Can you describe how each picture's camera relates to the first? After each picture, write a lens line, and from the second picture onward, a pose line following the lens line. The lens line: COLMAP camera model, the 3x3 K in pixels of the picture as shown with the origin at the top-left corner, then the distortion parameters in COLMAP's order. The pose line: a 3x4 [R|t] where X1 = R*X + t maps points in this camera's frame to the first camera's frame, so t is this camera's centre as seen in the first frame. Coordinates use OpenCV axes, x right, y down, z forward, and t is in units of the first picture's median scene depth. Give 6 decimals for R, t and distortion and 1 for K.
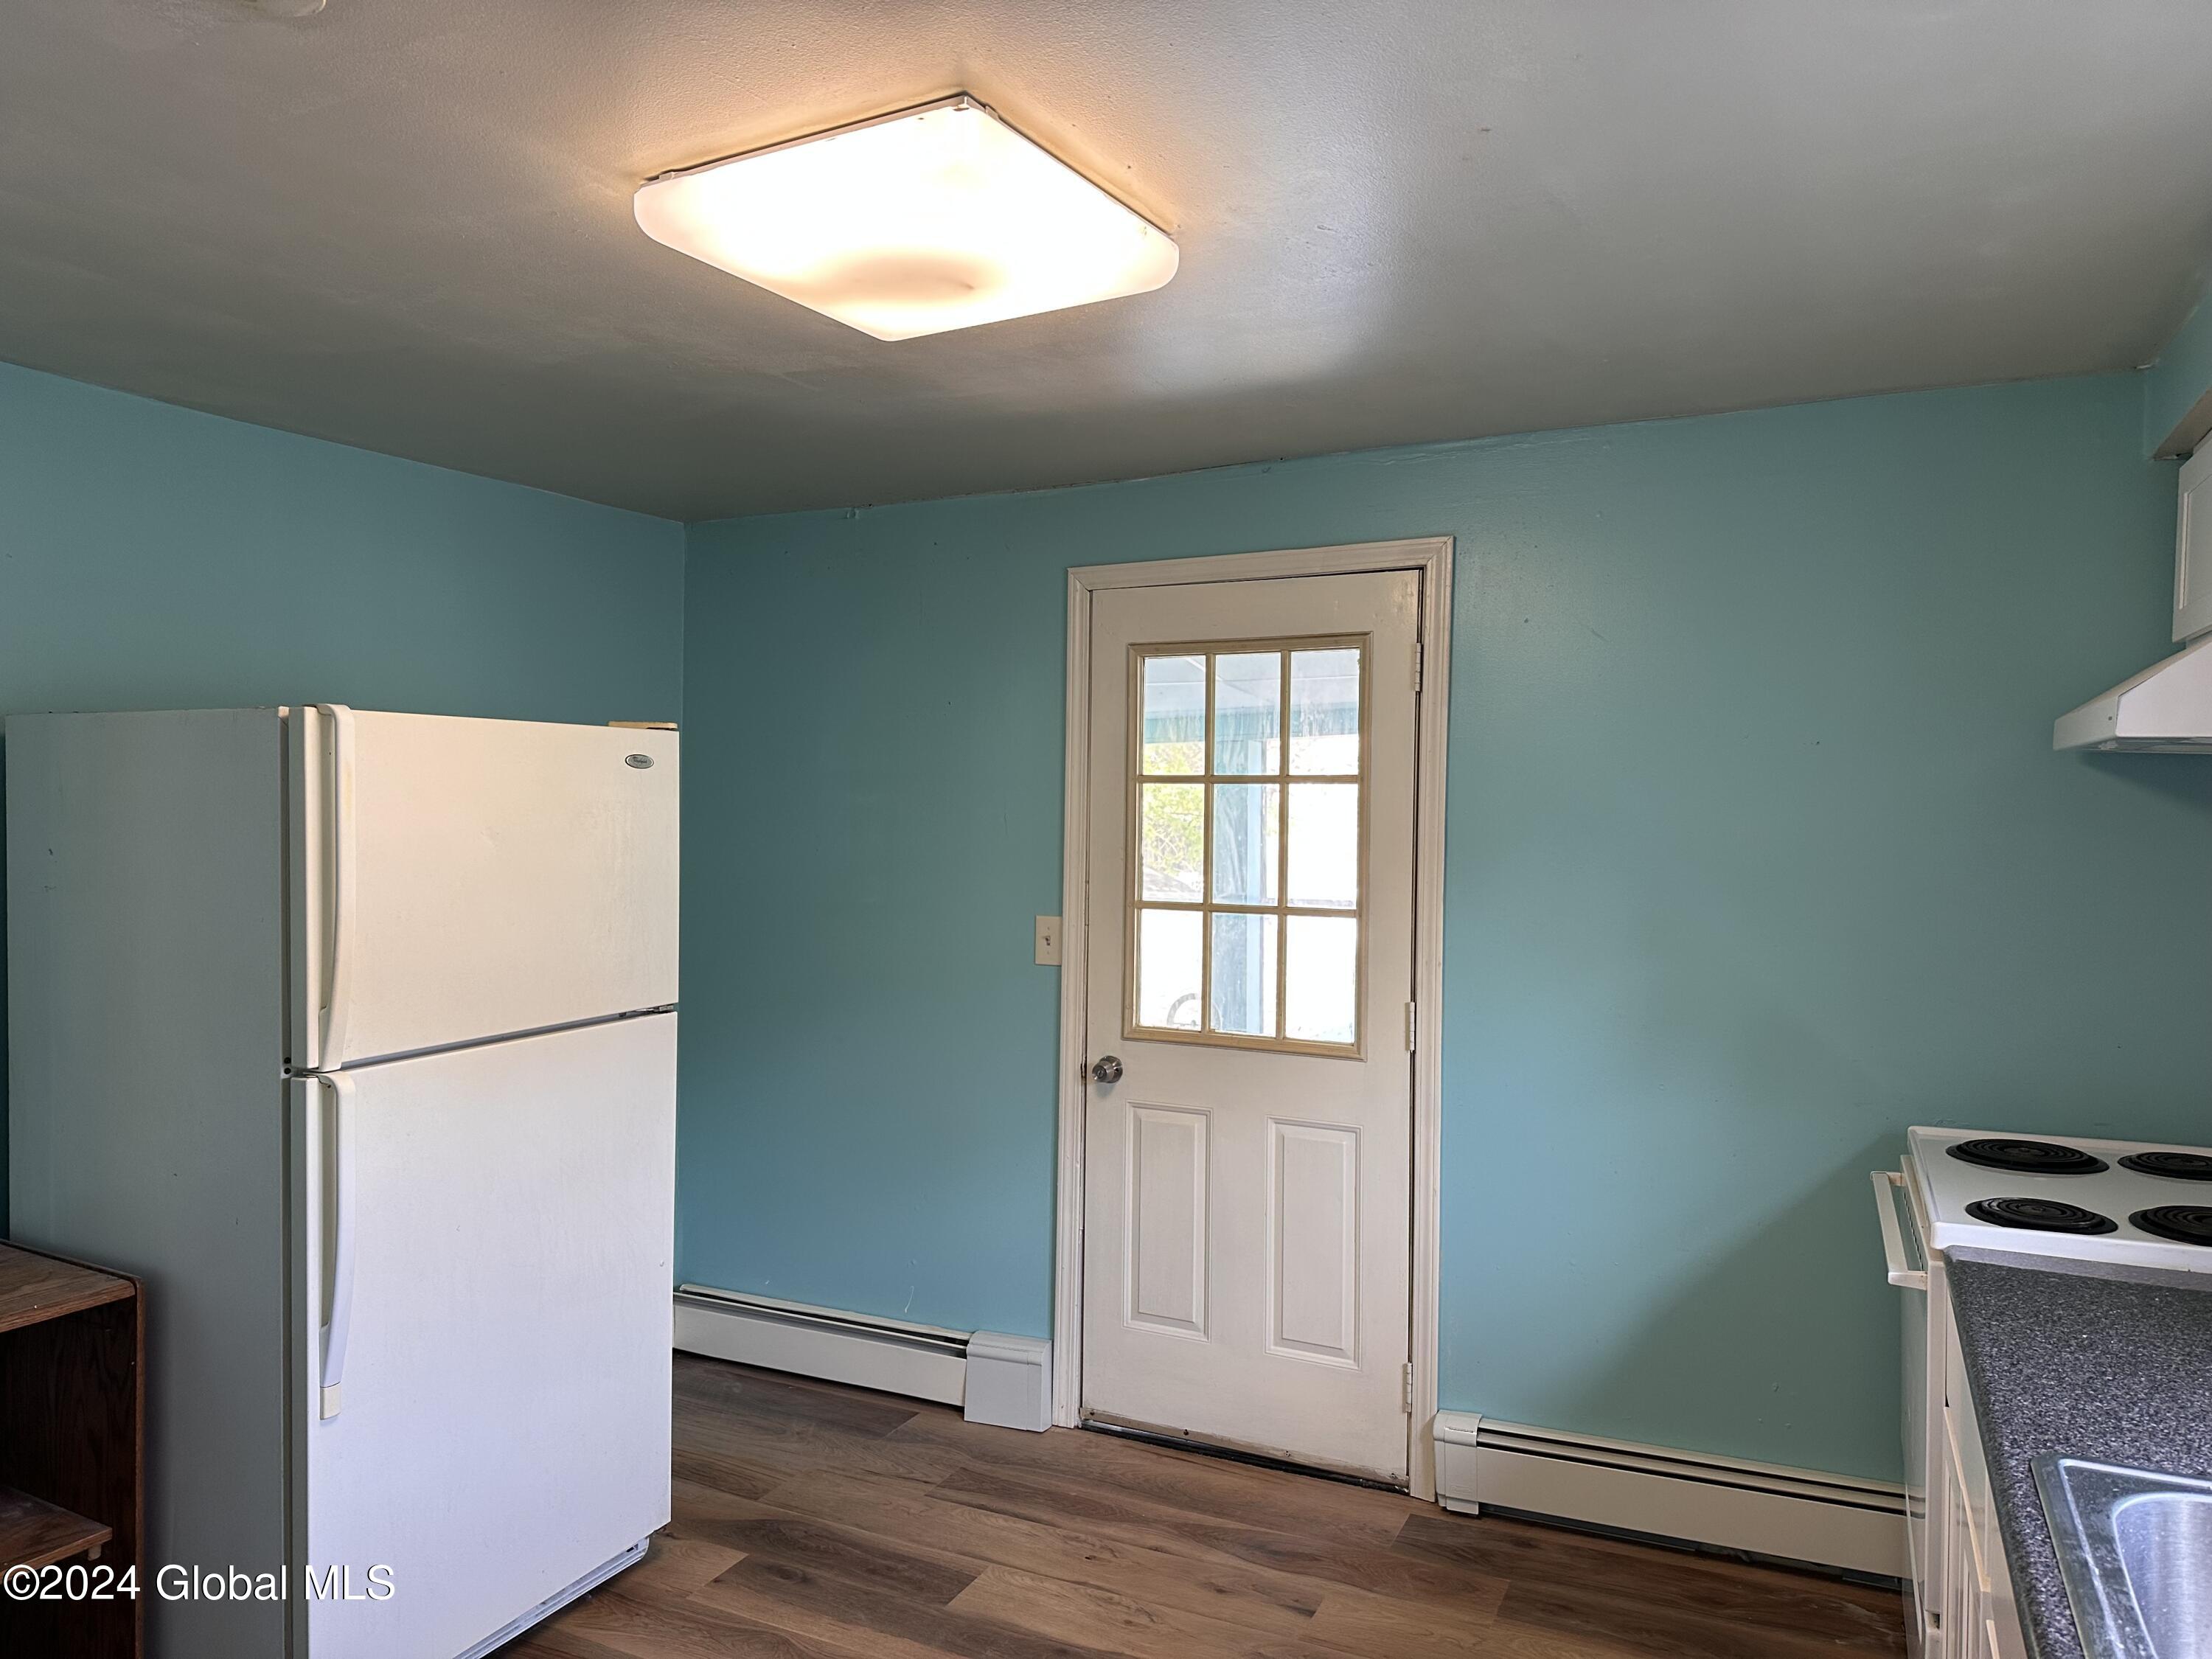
lens RADIAL K [[1537.5, 0, 1106.0], [0, 1537.5, 829.5], [0, 0, 1]] dist [0.089727, -0.125096]
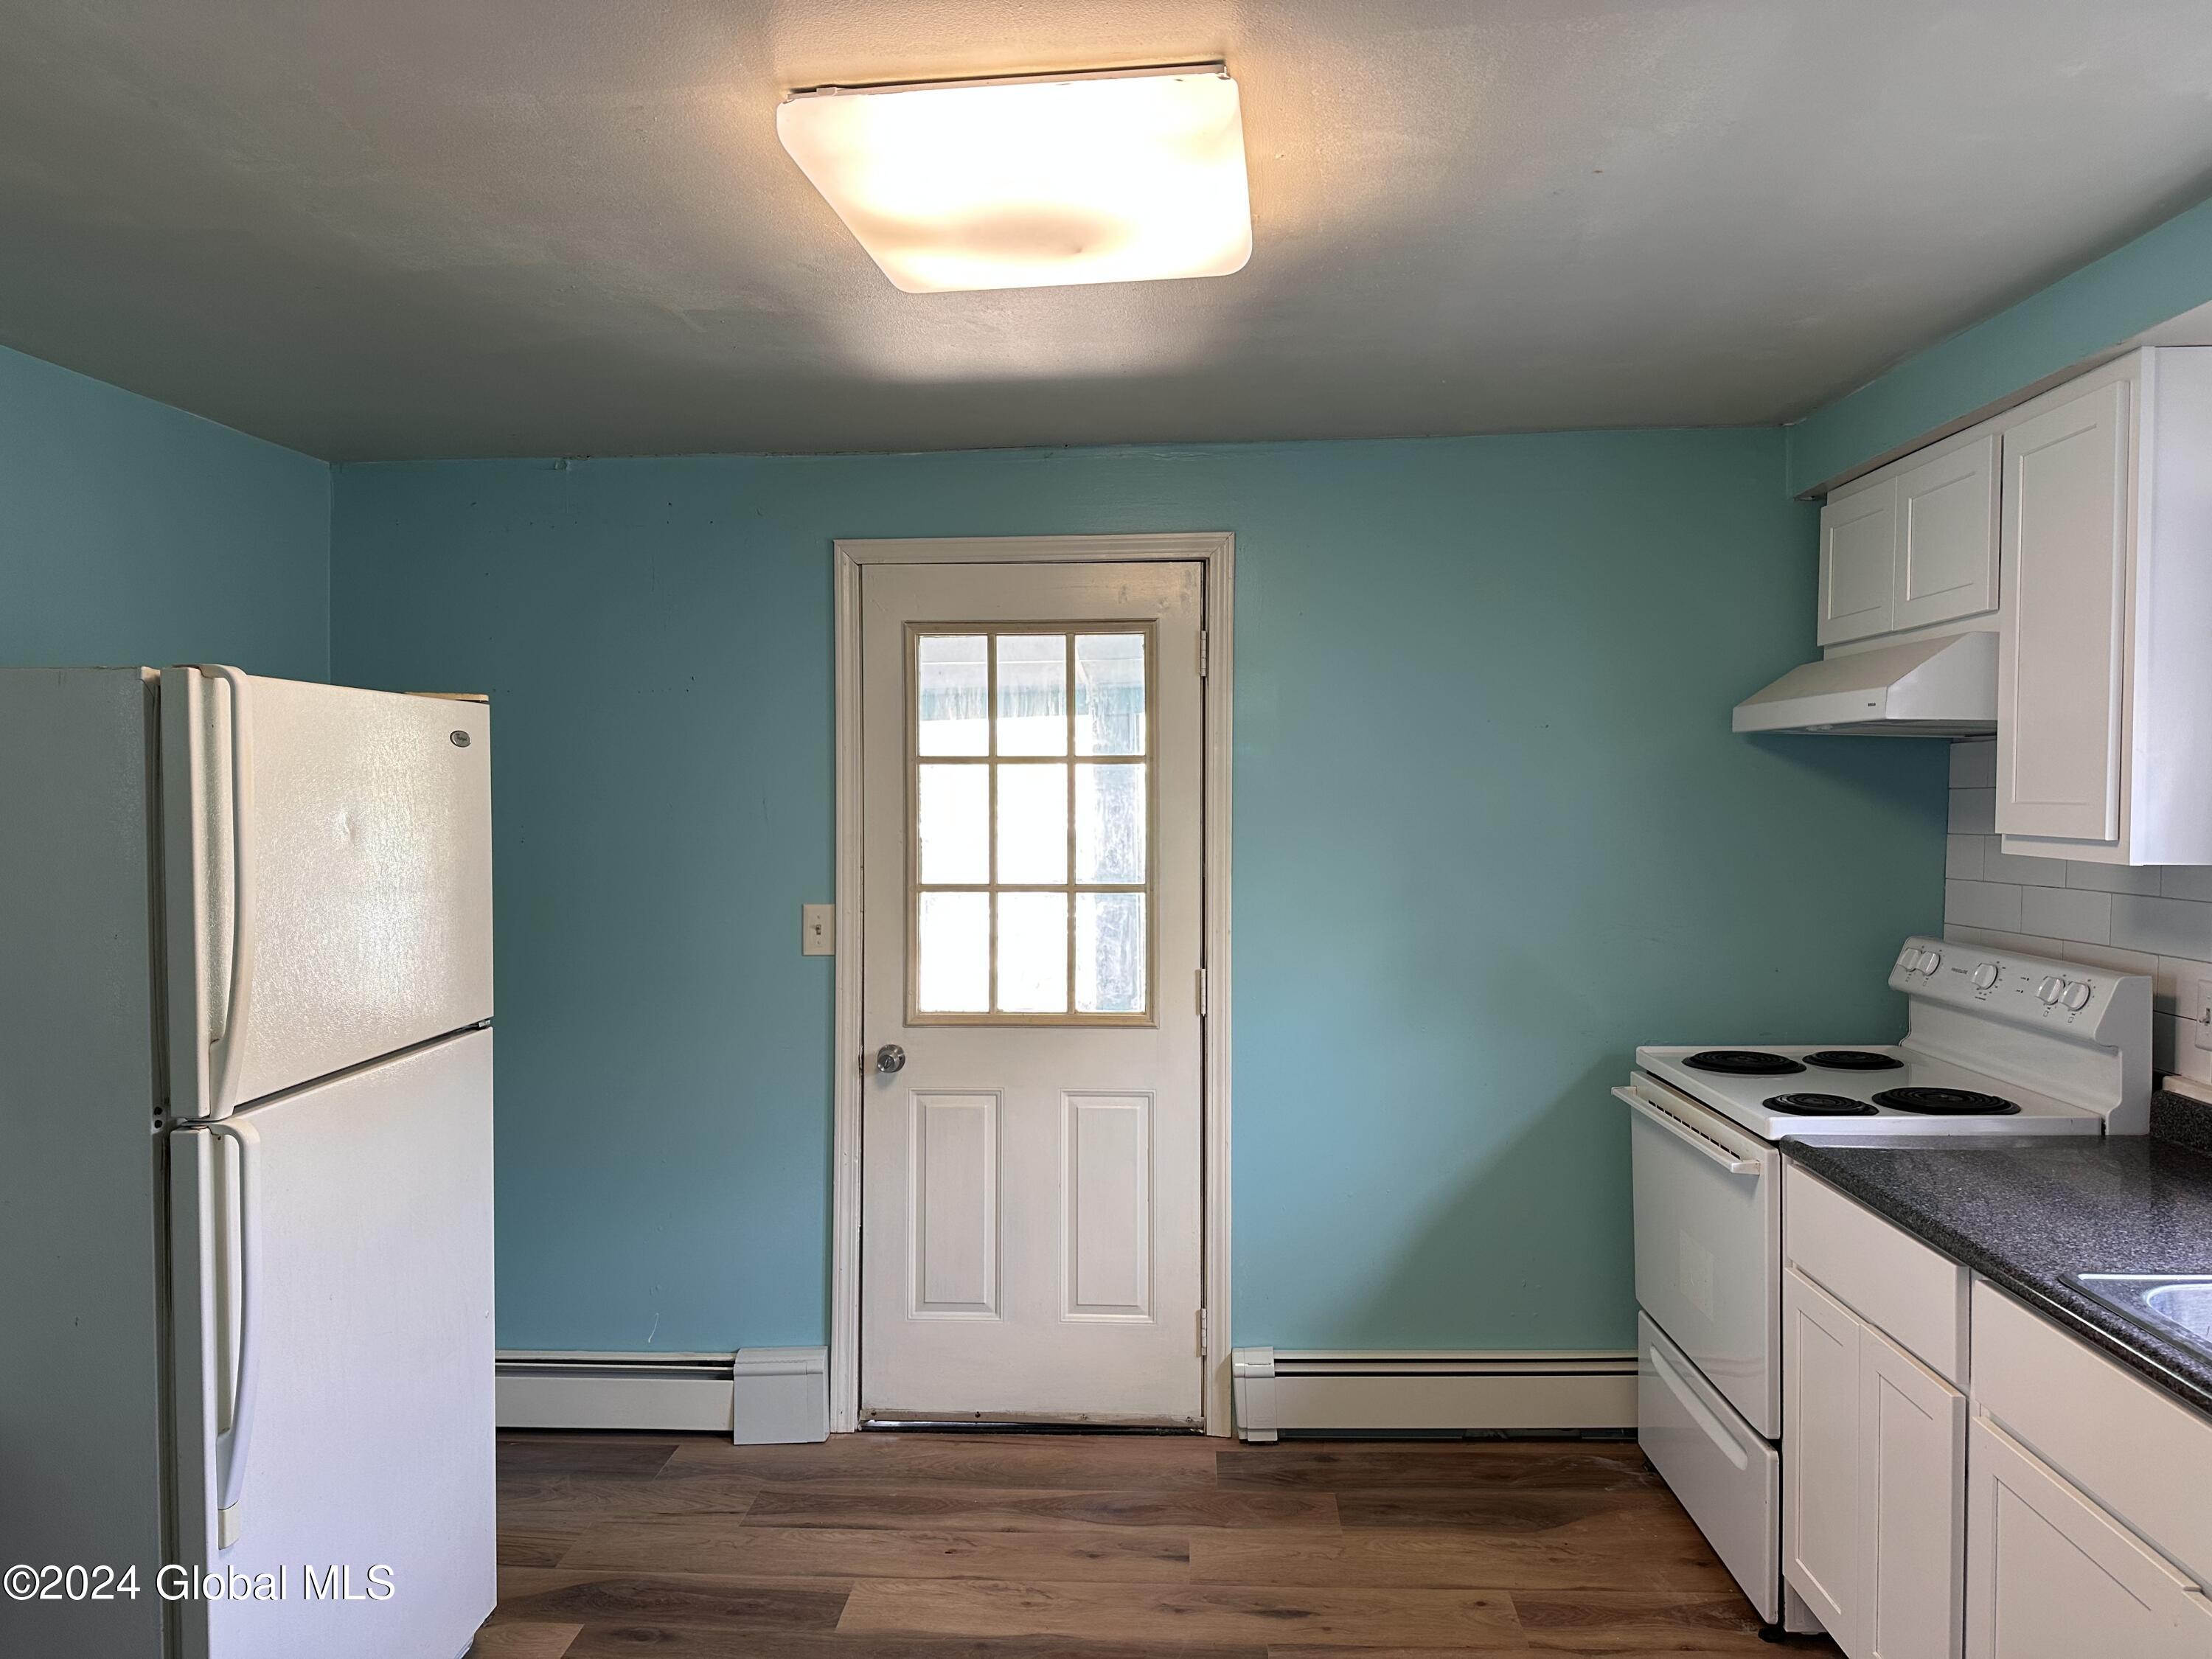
lens RADIAL K [[1532.4, 0, 1100.1], [0, 1532.4, 822.8], [0, 0, 1]] dist [0.099791, -0.164376]
pose [[0.921929, -0.018766, 0.386904, -0.270806], [0.017257, 0.999824, 0.007374, 0.002249], [-0.386974, -0.000122, 0.922090, 0.056177]]
